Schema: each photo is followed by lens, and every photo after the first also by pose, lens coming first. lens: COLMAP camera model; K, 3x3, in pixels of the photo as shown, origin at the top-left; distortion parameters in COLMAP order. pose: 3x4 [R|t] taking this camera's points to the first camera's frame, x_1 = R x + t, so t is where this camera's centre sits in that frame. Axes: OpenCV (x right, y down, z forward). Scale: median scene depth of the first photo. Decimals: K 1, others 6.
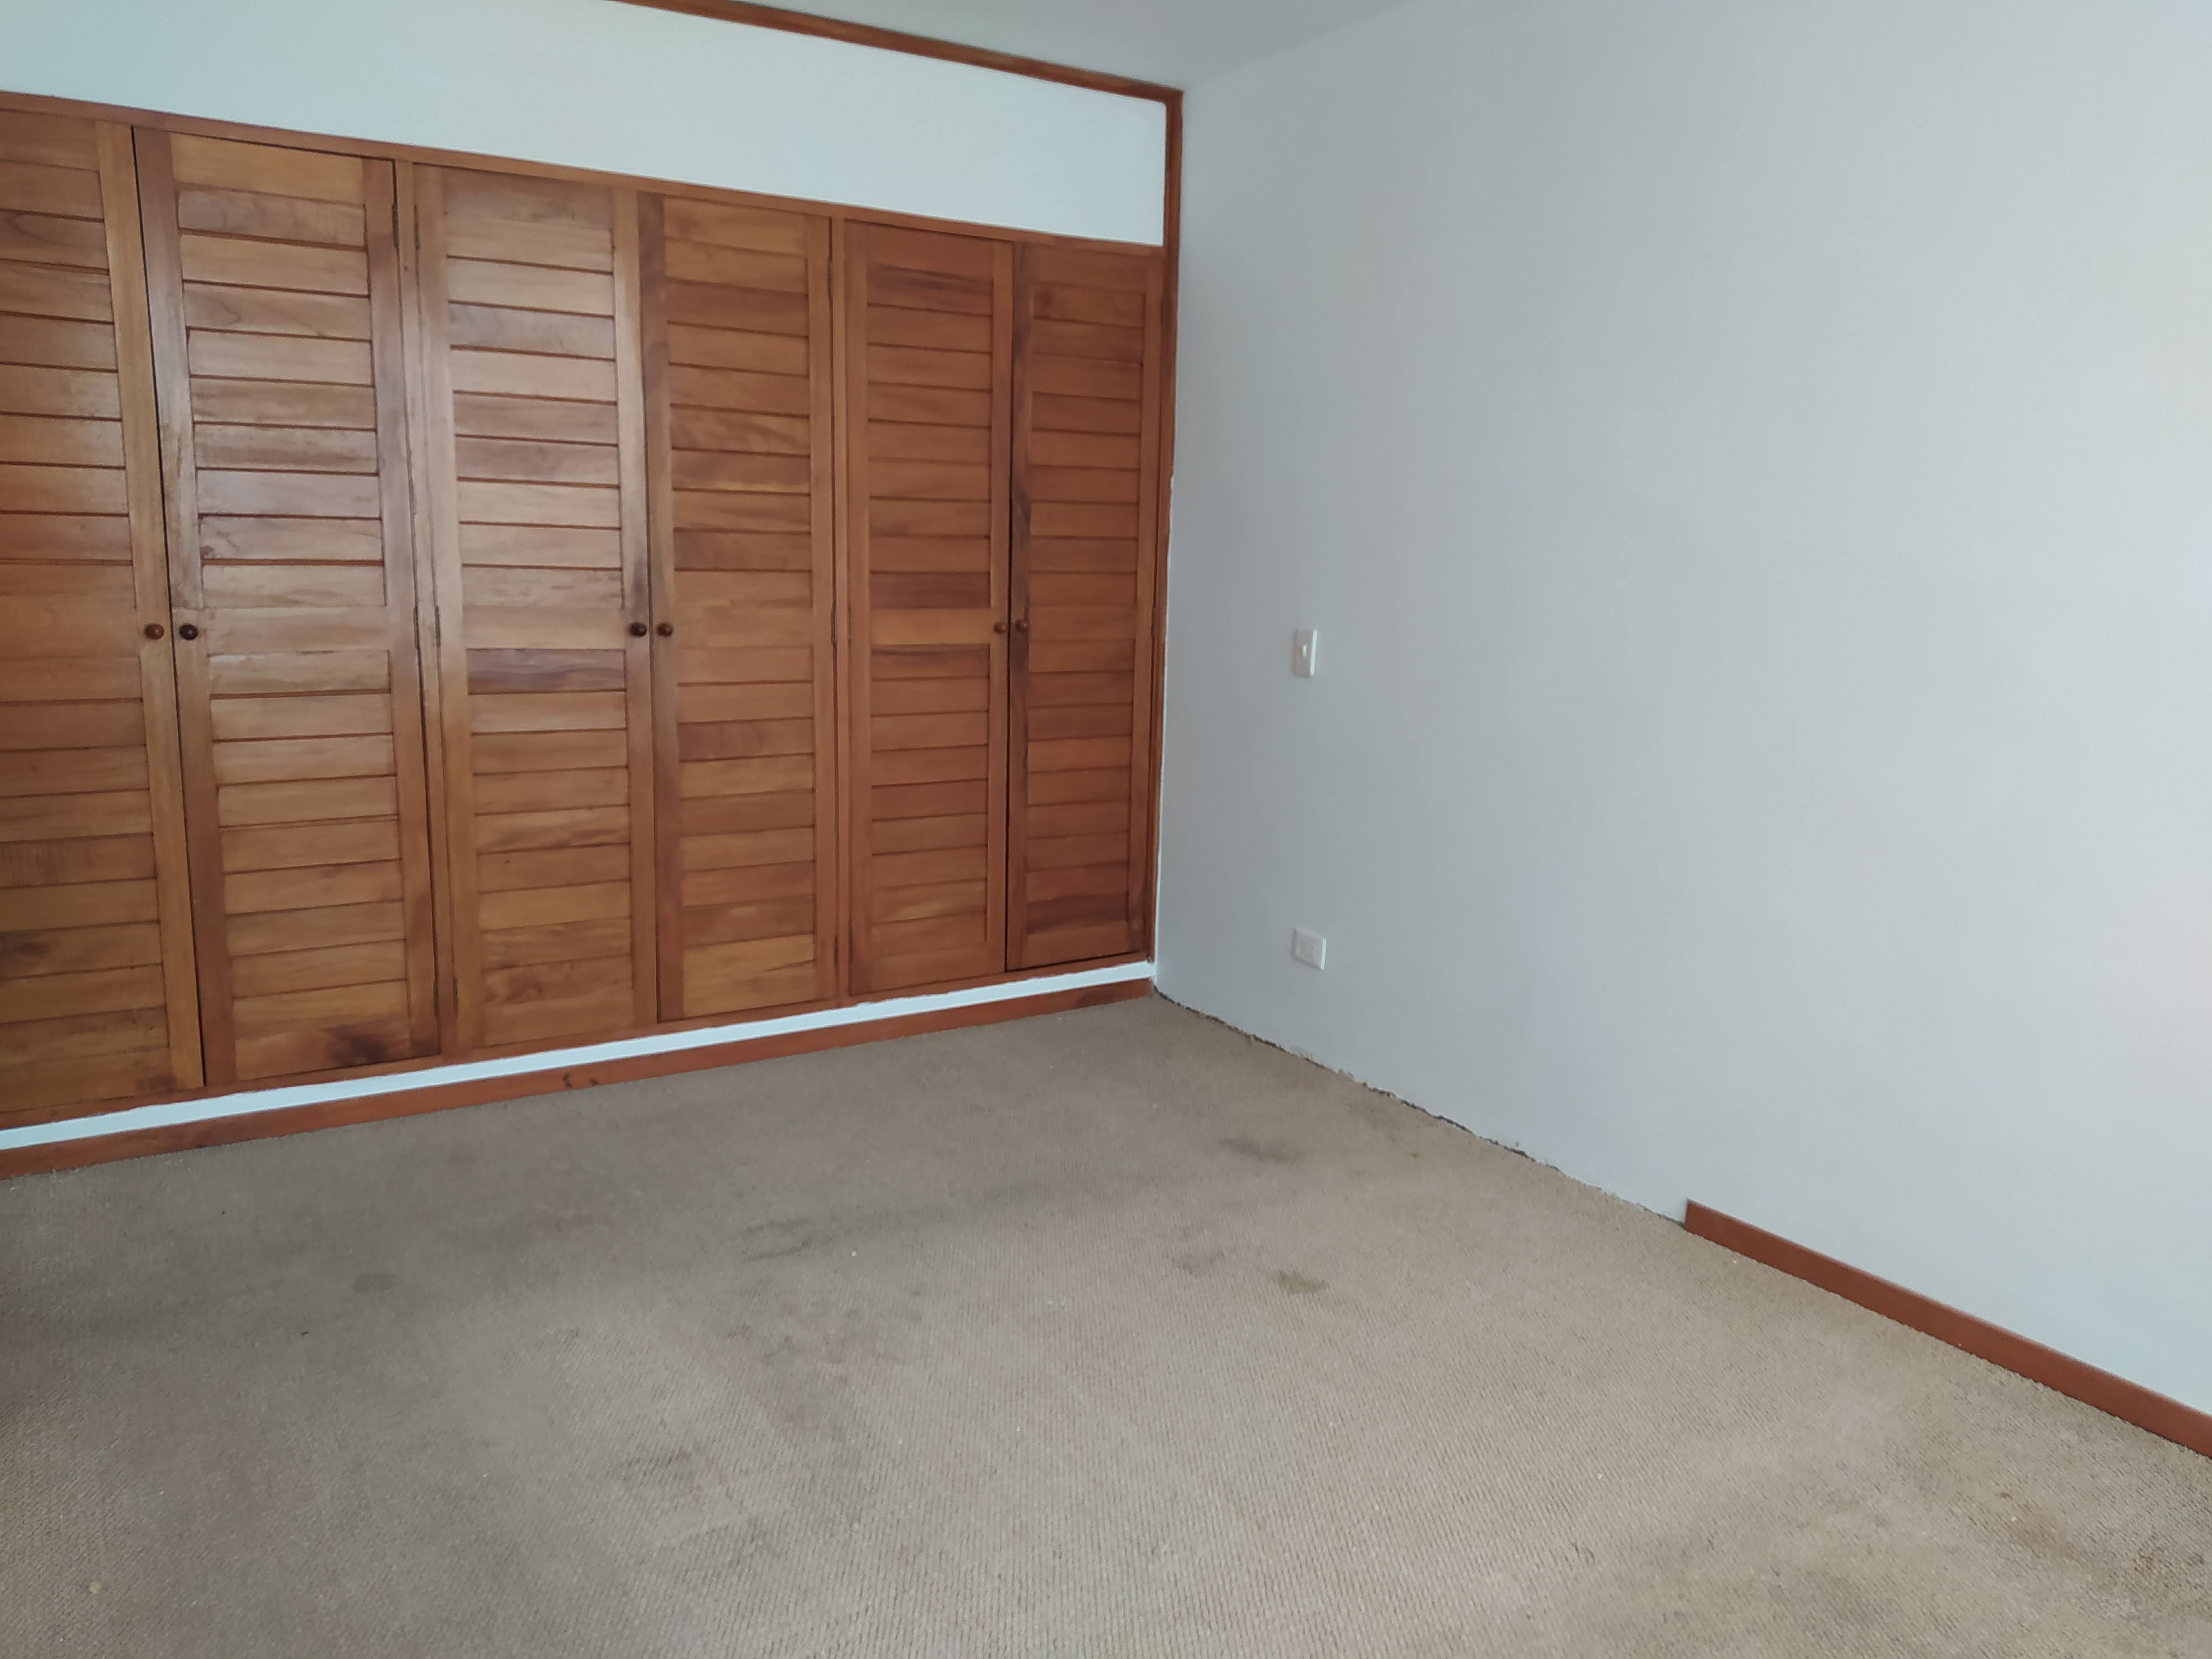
lens RADIAL K [[1707.9, 0, 1106.0], [0, 1707.9, 829.5], [0, 0, 1]] dist [0.119165, -0.186711]
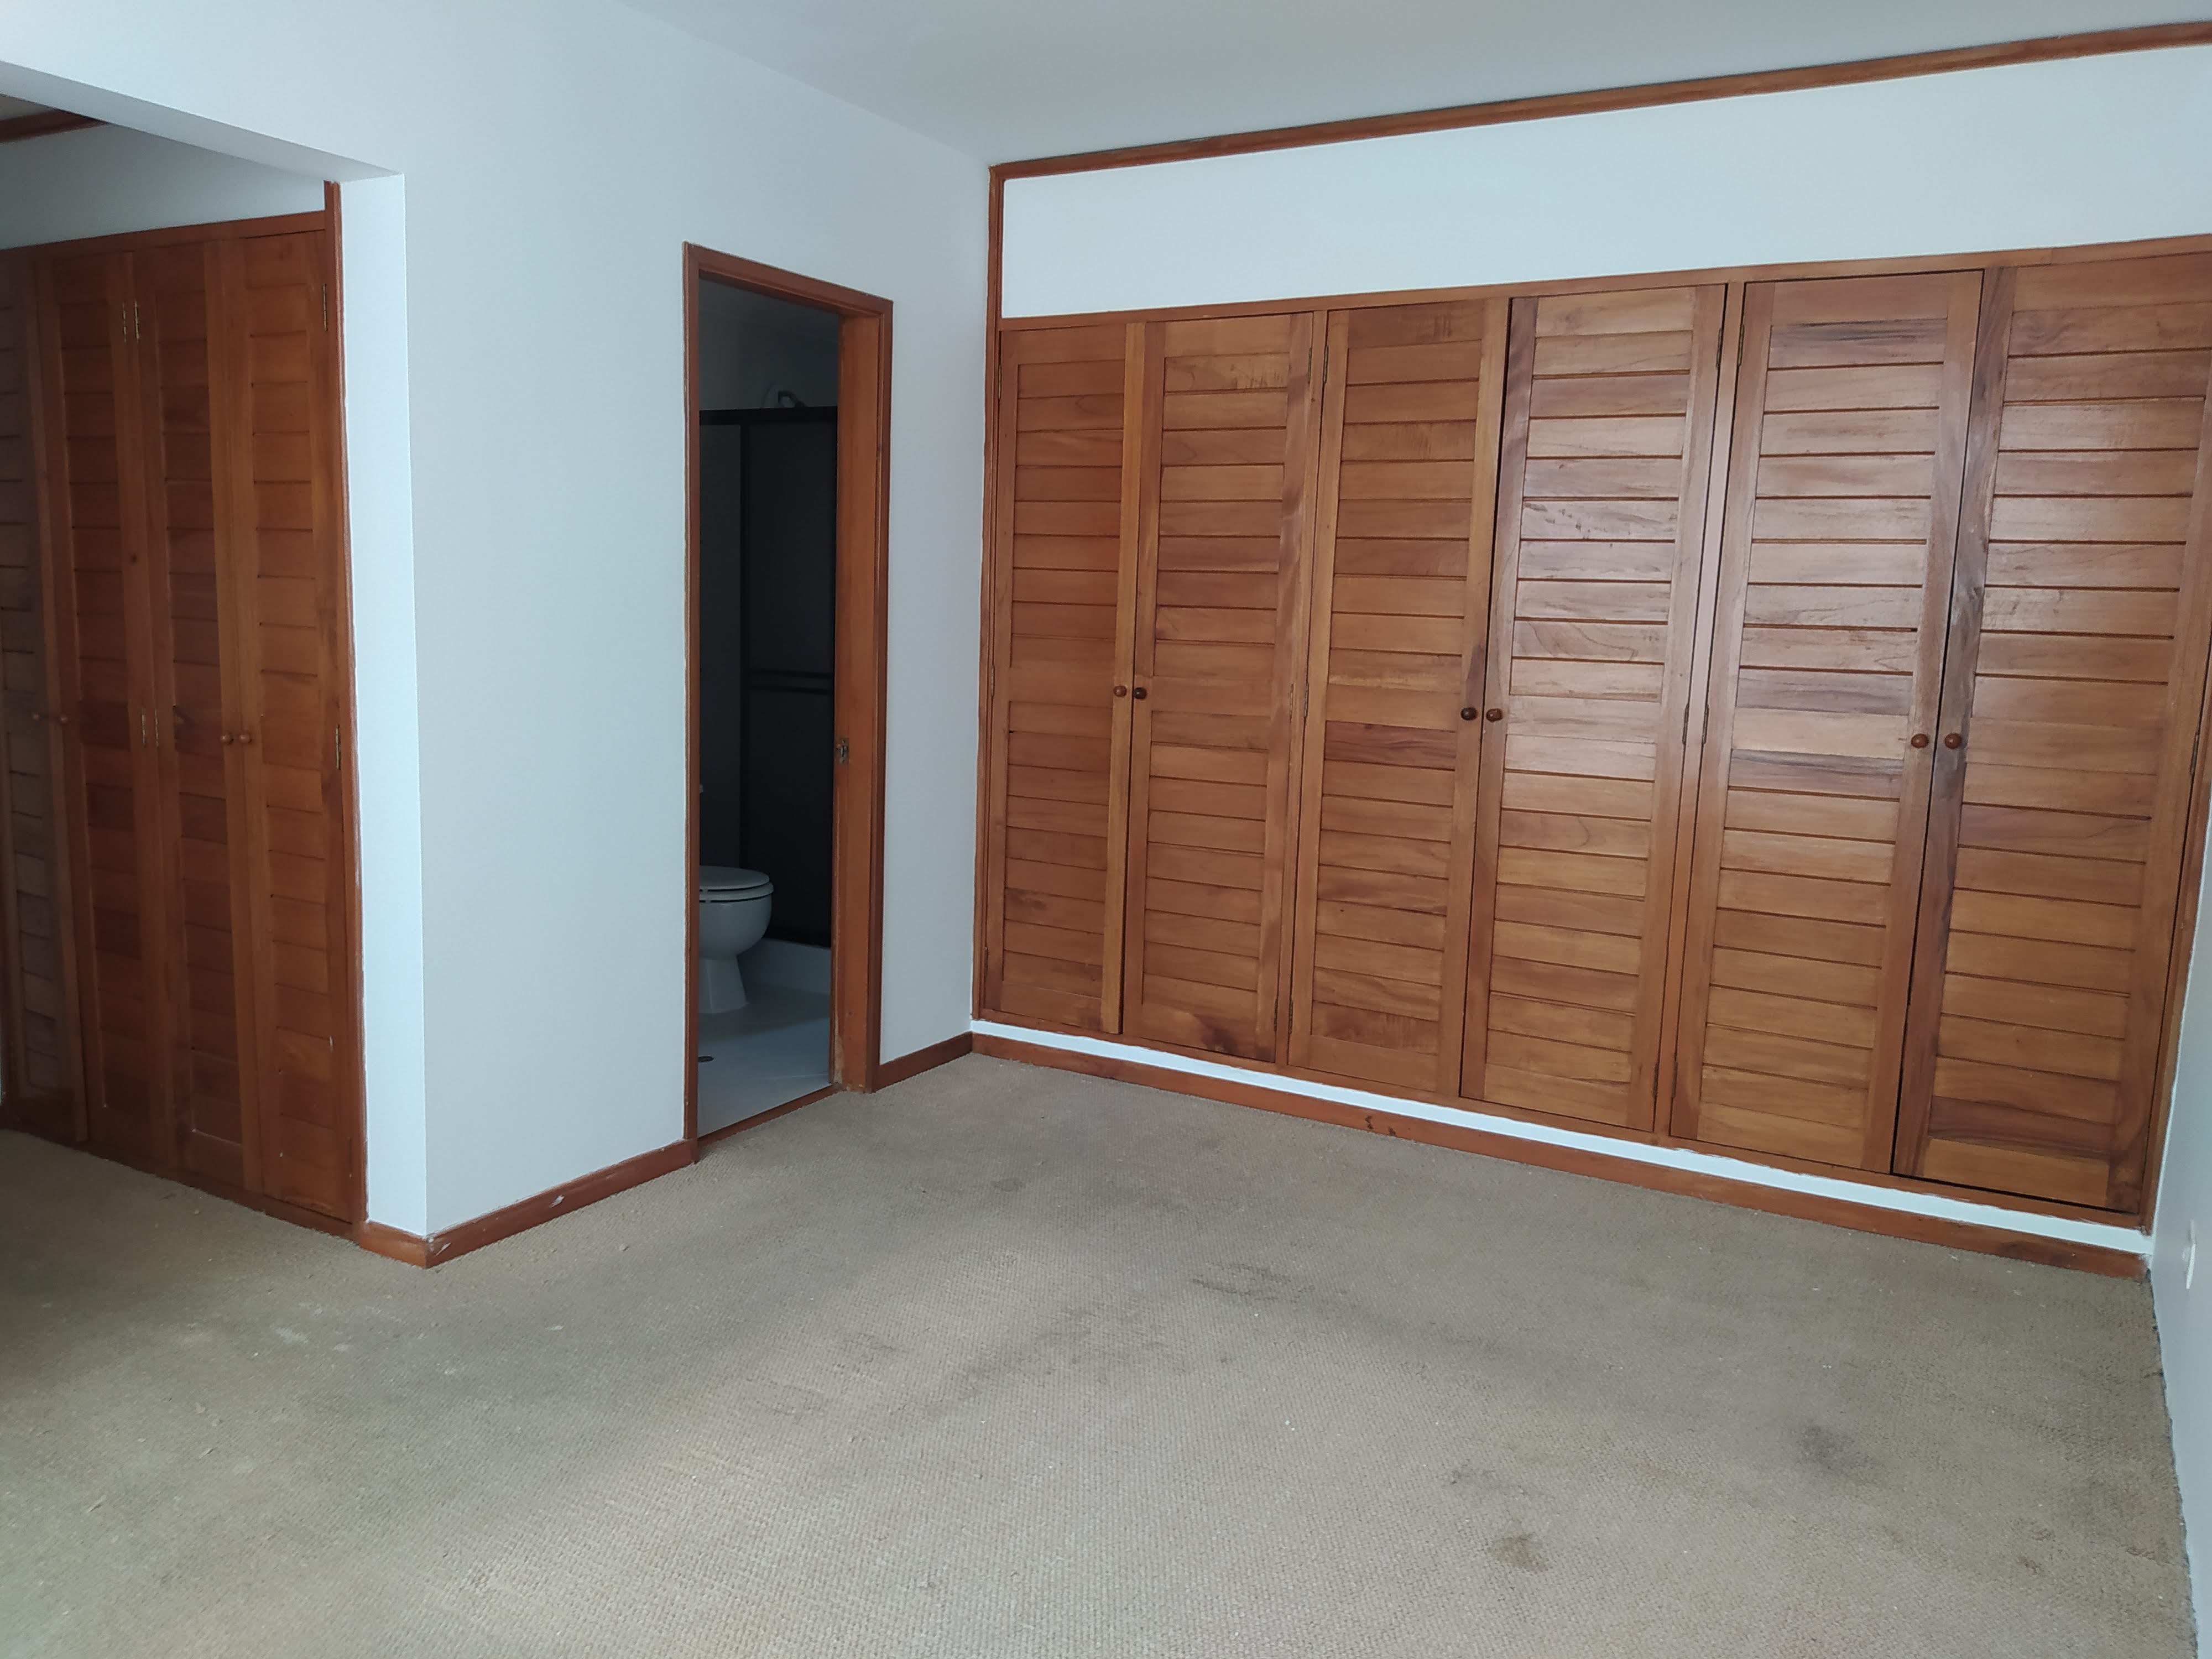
lens RADIAL K [[1707.9, 0, 1106.0], [0, 1707.9, 829.5], [0, 0, 1]] dist [0.119165, -0.186711]
pose [[0.444646, 0.110598, -0.888852, 0.542144], [-0.174369, 0.984050, 0.035216, -0.043709], [0.878570, 0.139330, 0.456839, 0.331273]]
